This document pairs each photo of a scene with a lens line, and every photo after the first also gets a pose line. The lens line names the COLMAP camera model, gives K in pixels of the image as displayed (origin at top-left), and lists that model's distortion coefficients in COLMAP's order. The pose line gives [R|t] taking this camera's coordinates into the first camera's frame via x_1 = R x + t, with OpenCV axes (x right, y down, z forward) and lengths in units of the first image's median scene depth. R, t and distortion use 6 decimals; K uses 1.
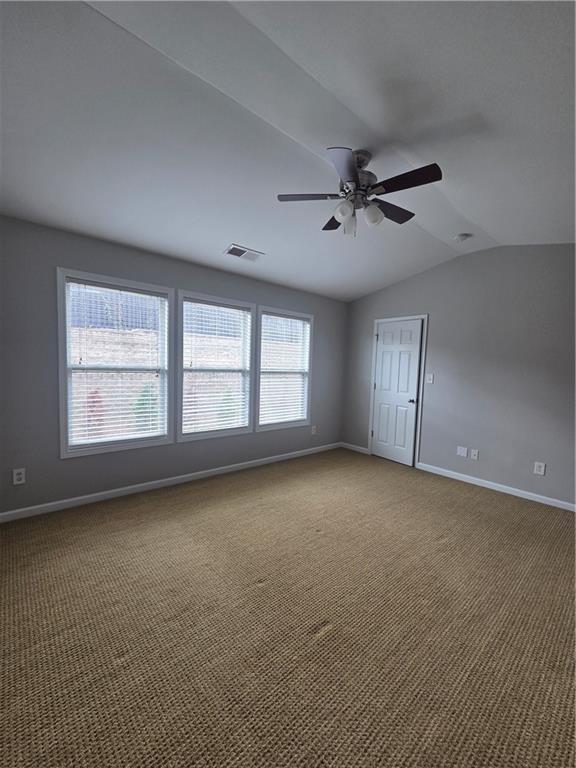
lens RADIAL K [[317.5, 0, 292.1], [0, 317.5, 386.8], [0, 0, 1]] dist [0.003584, 0.000816]
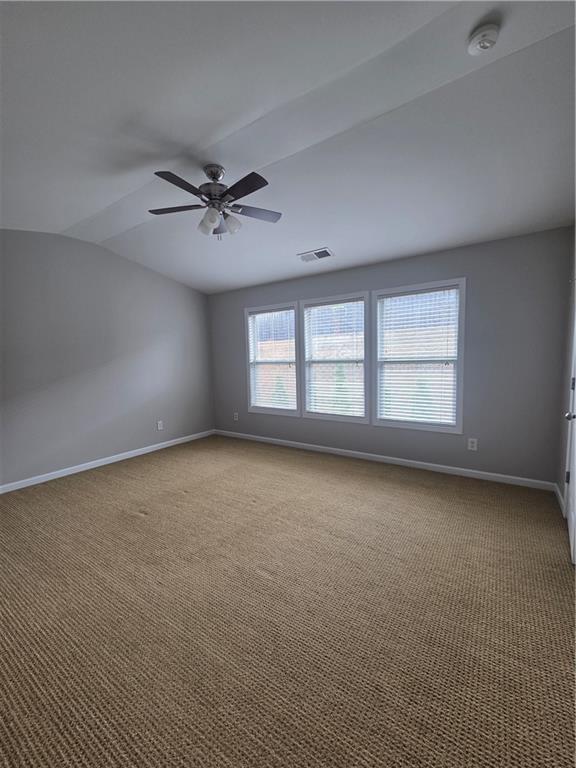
lens RADIAL K [[317.5, 0, 296.2], [0, 317.5, 388.2], [0, 0, 1]] dist [0.003584, 0.000816]
pose [[0.240504, 0.047023, -0.969508, 0.817087], [-0.033294, 0.998638, 0.040176, 0.001783], [0.970077, 0.022617, 0.241742, 0.591973]]
